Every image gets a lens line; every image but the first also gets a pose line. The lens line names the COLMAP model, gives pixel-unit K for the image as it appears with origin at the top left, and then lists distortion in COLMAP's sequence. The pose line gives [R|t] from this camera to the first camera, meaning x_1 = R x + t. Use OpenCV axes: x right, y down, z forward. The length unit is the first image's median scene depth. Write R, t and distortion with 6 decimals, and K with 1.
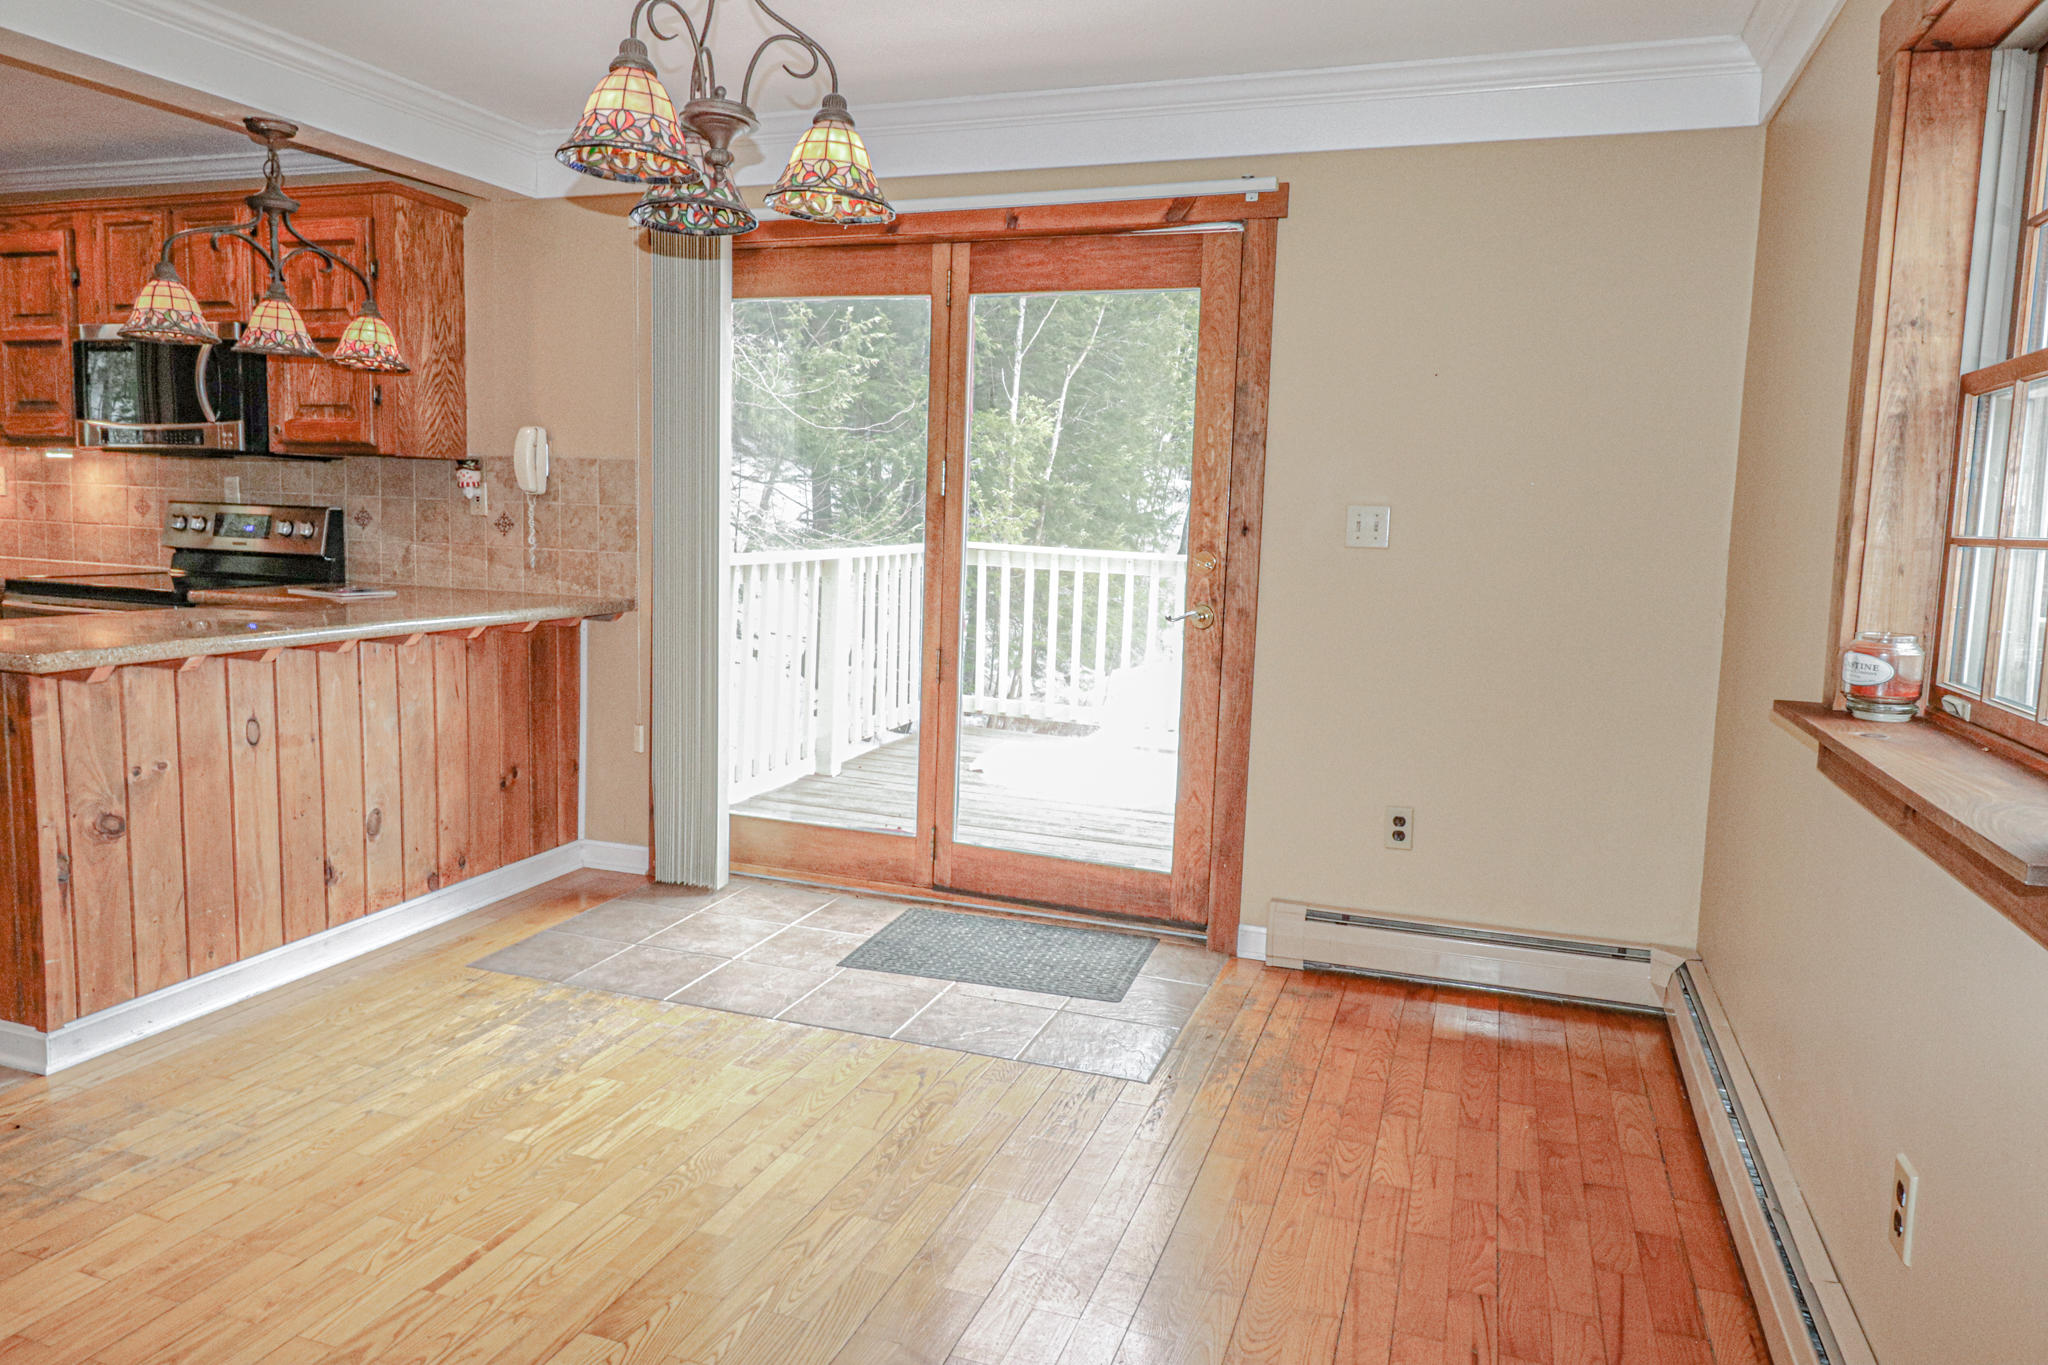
lens RADIAL K [[1356.3, 0, 1015.6], [0, 1356.3, 669.7], [0, 0, 1]] dist [0.018458, -0.002331]
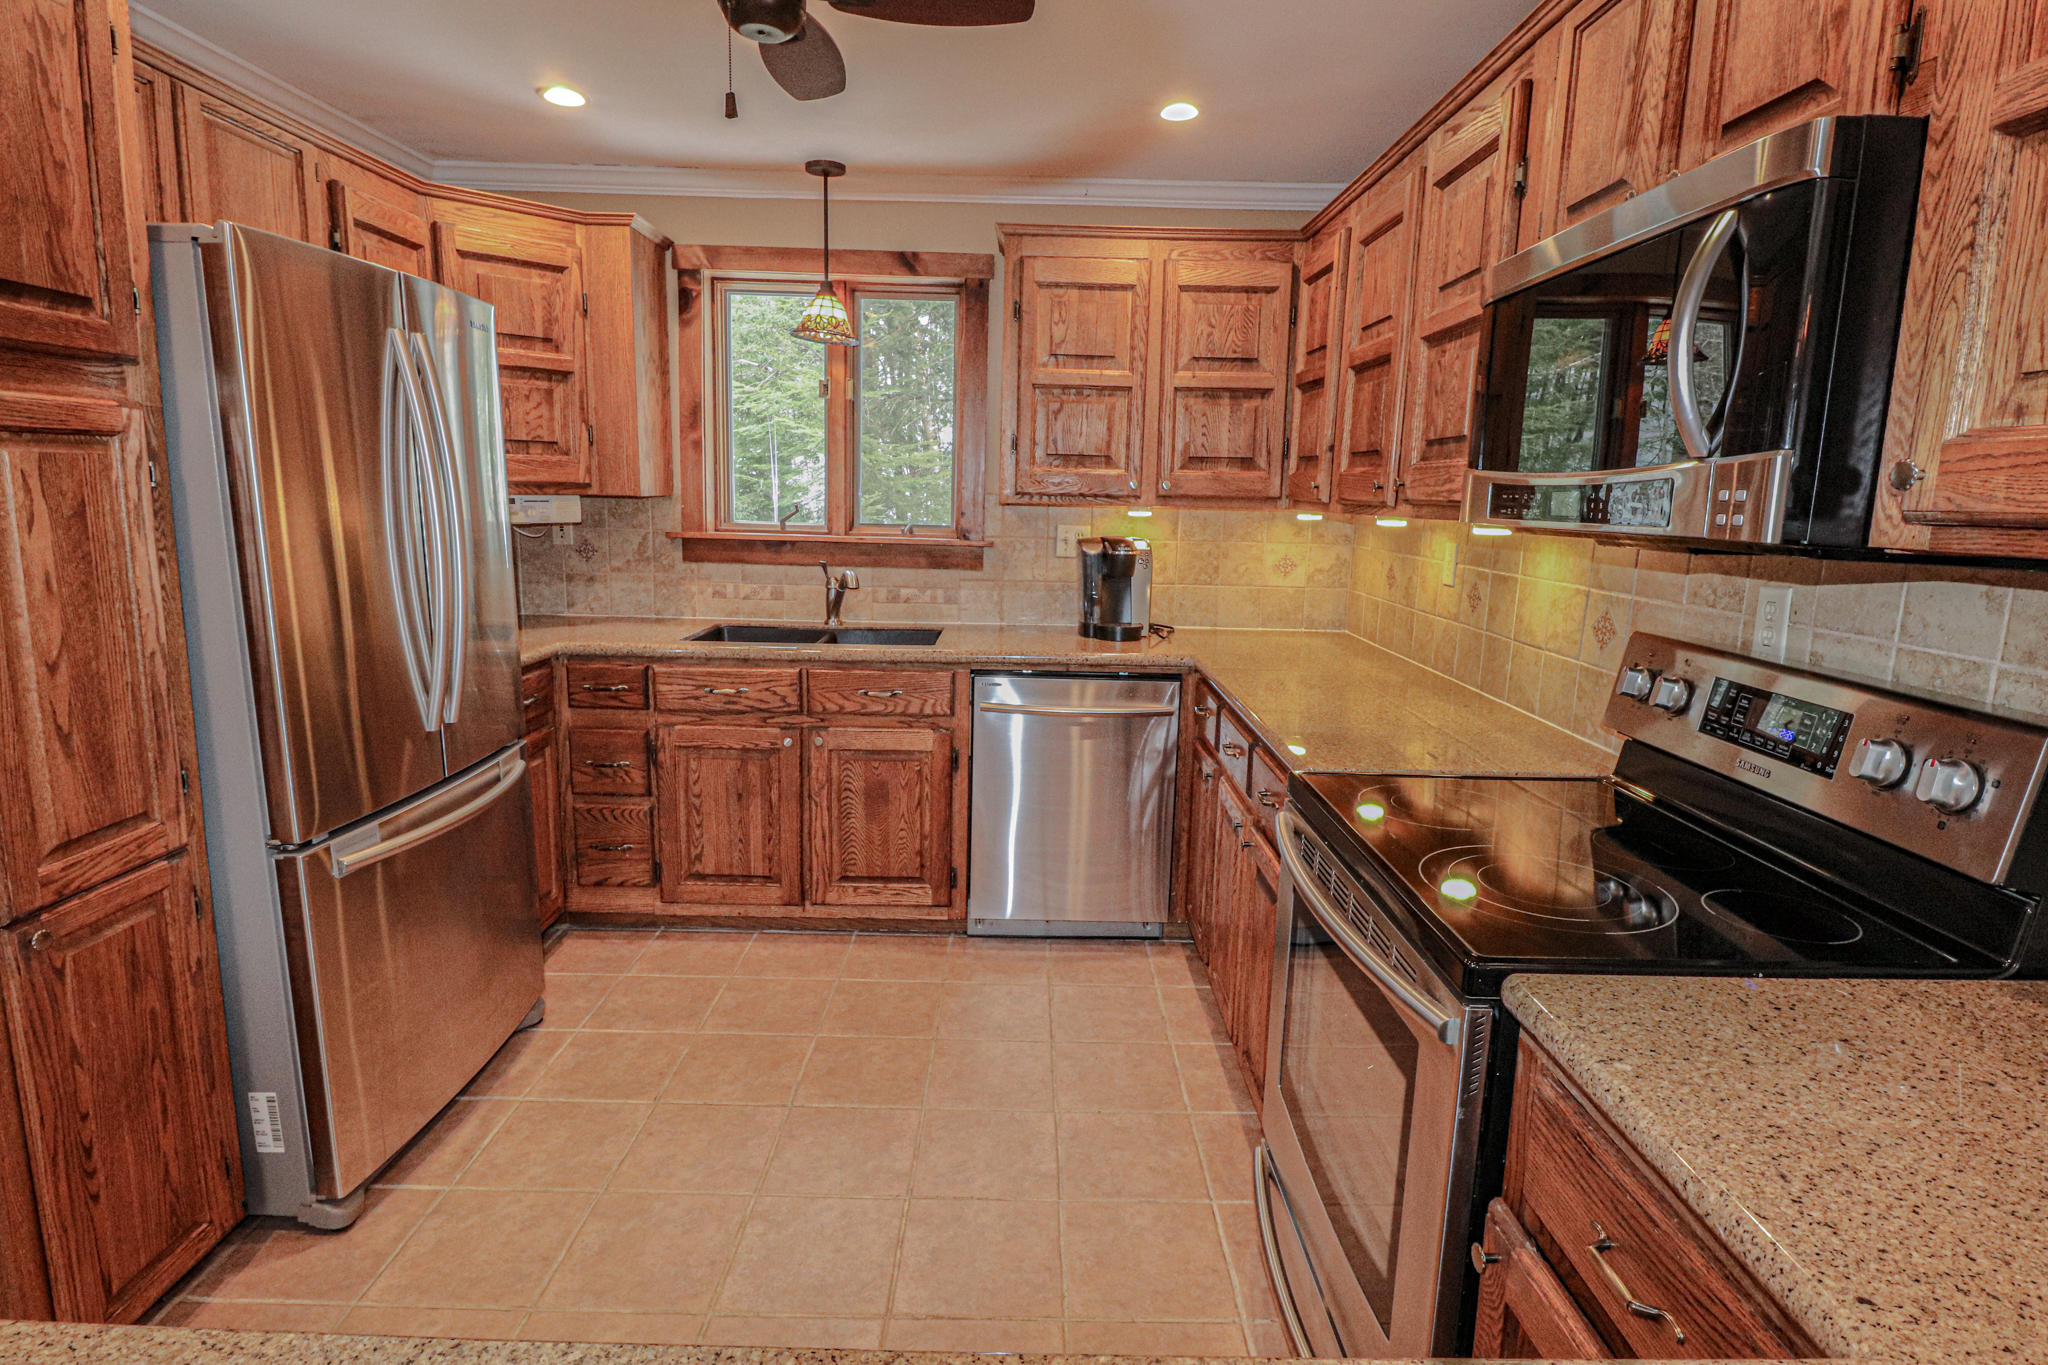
lens RADIAL K [[1038.4, 0, 1026.7], [0, 1038.4, 672.4], [0, 0, 1]] dist [0.000051, -0.000551]
pose [[0.351273, 0.139668, -0.925797, -0.459161], [-0.126692, 0.986807, 0.100802, -0.153438], [0.927662, 0.081882, 0.364334, 0.865649]]
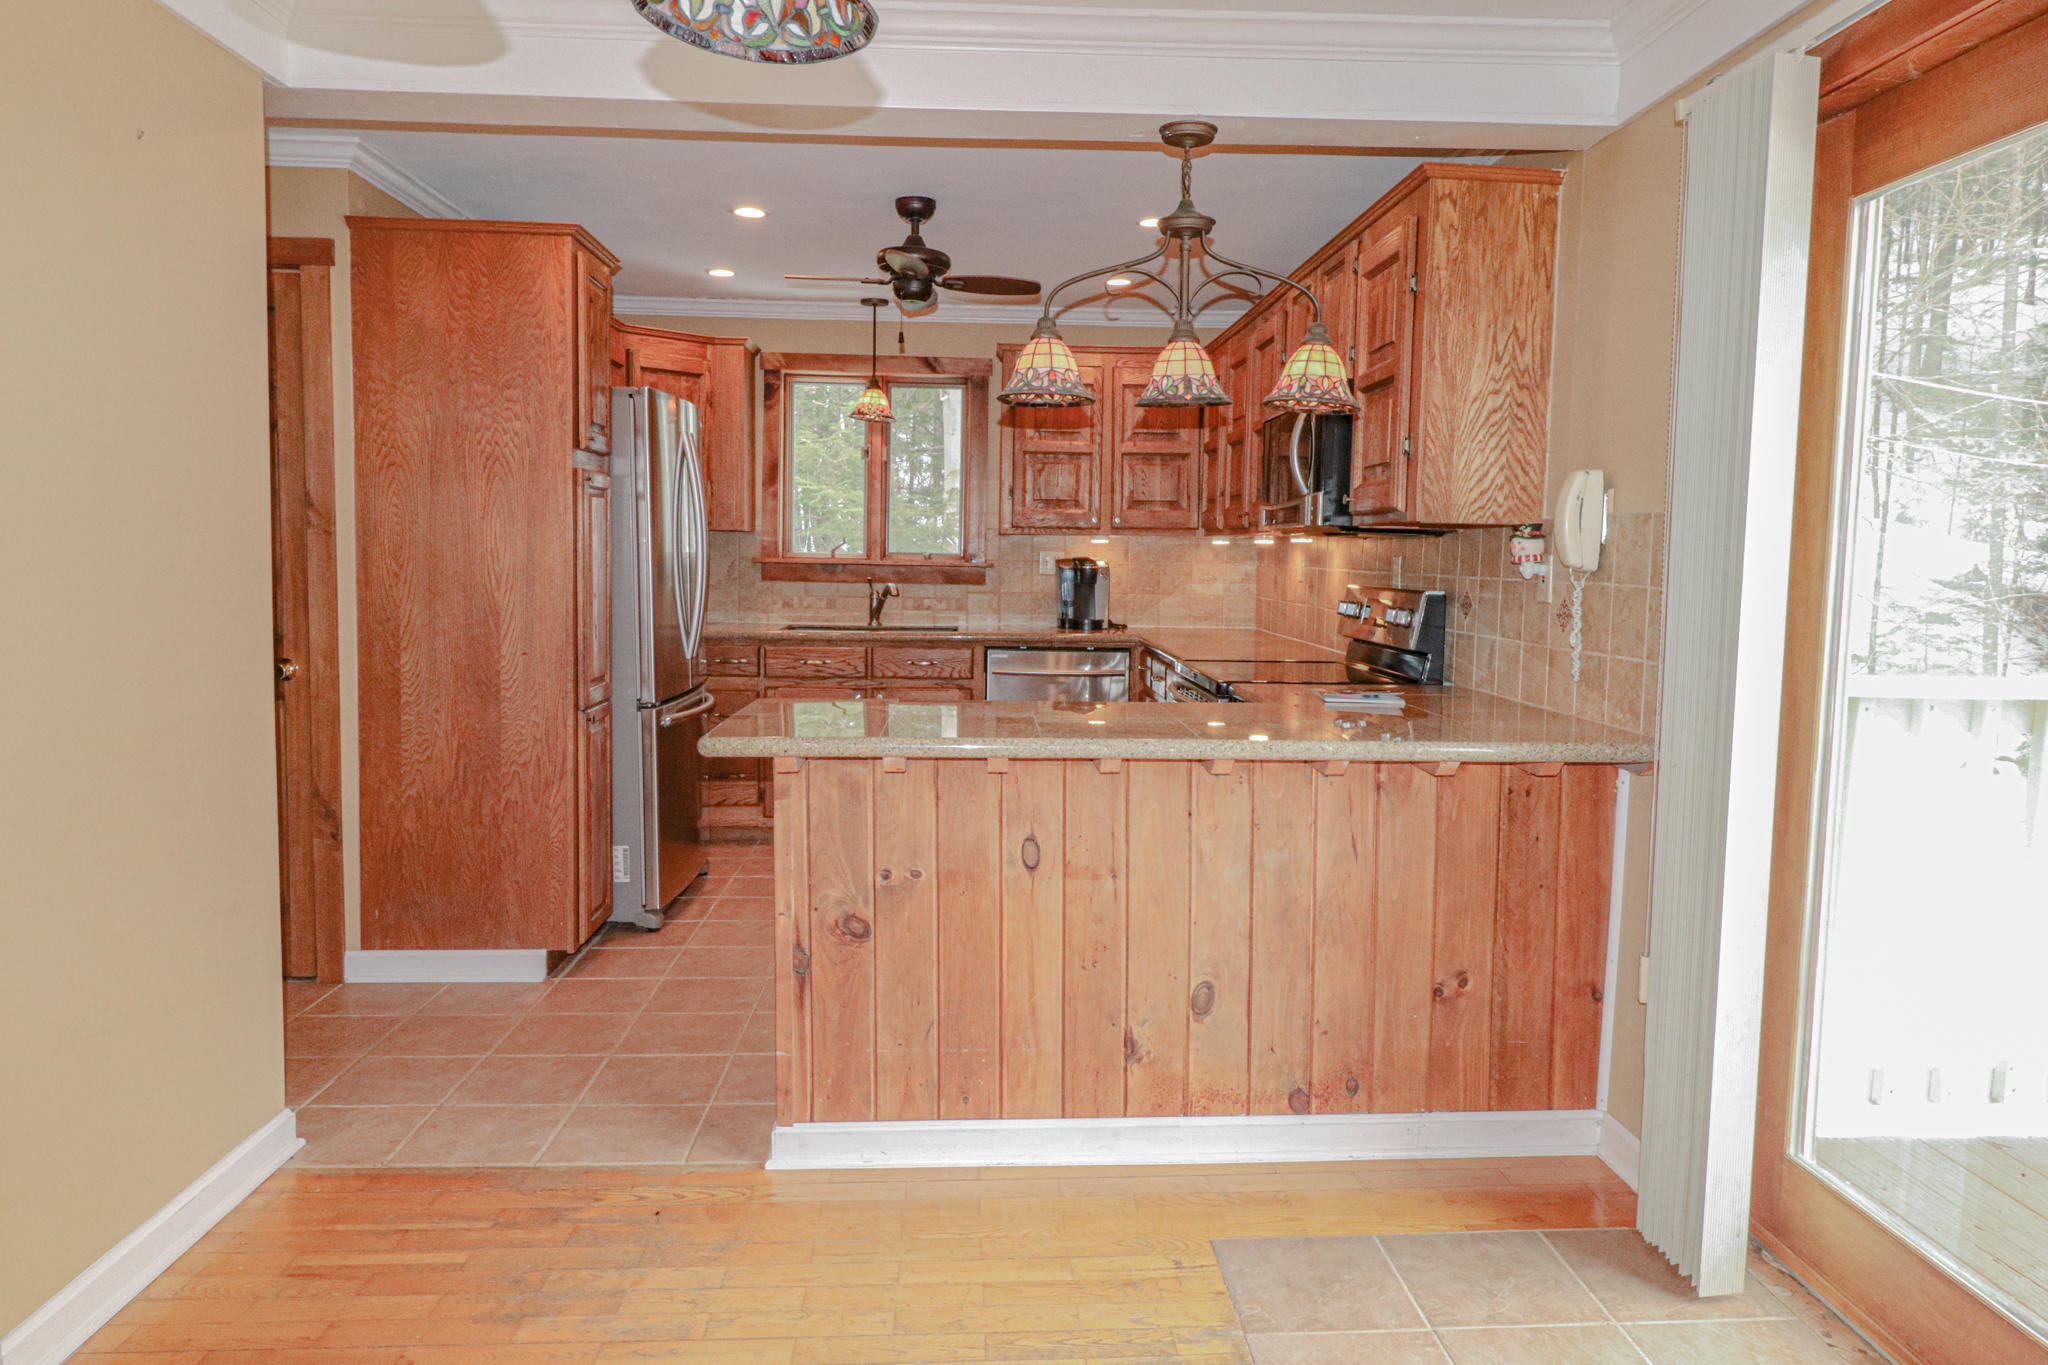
lens RADIAL K [[1356.3, 0, 1028.4], [0, 1356.3, 663.4], [0, 0, 1]] dist [0.018458, -0.002331]
pose [[0.393175, 0.049475, -0.918132, 0.175742], [-0.114915, 0.993366, 0.004318, -0.064708], [0.912254, 0.103810, 0.396252, 0.571754]]
